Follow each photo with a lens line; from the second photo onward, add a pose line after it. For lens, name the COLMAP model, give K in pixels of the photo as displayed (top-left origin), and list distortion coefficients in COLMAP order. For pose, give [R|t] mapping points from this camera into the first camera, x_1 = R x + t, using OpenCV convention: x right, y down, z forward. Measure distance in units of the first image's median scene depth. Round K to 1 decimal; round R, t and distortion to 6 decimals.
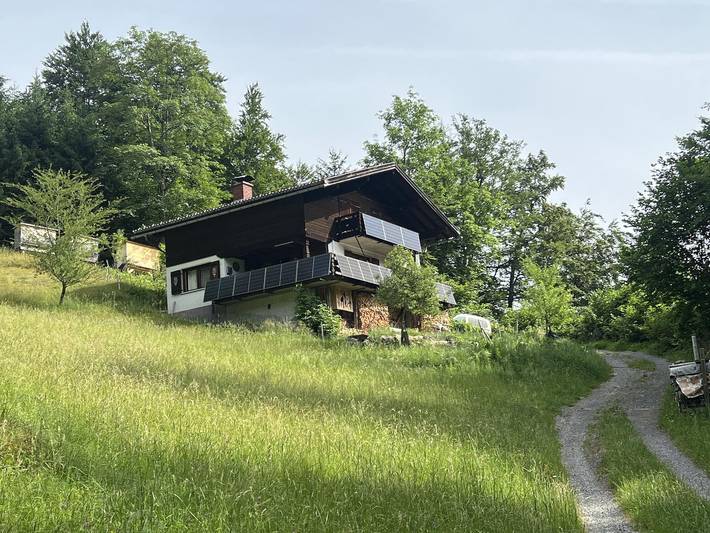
lens RADIAL K [[747.4, 0, 355.0], [0, 747.4, 266.5], [0, 0, 1]] dist [0.007943, 0.002119]
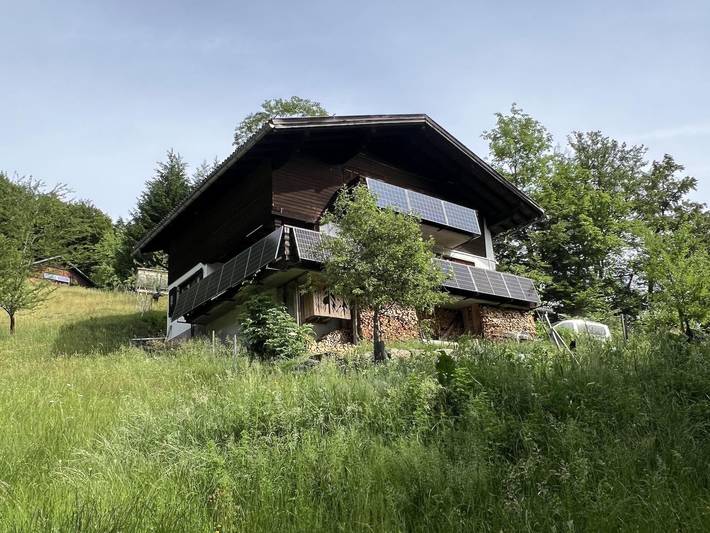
lens RADIAL K [[568.3, 0, 355.0], [0, 568.3, 266.5], [0, 0, 1]] dist [-0.009033, -0.003121]
pose [[0.955654, -0.100013, -0.276988, 0.060692], [0.080451, 0.993451, -0.081139, 0.023389], [0.283289, 0.055257, 0.957441, 0.217574]]
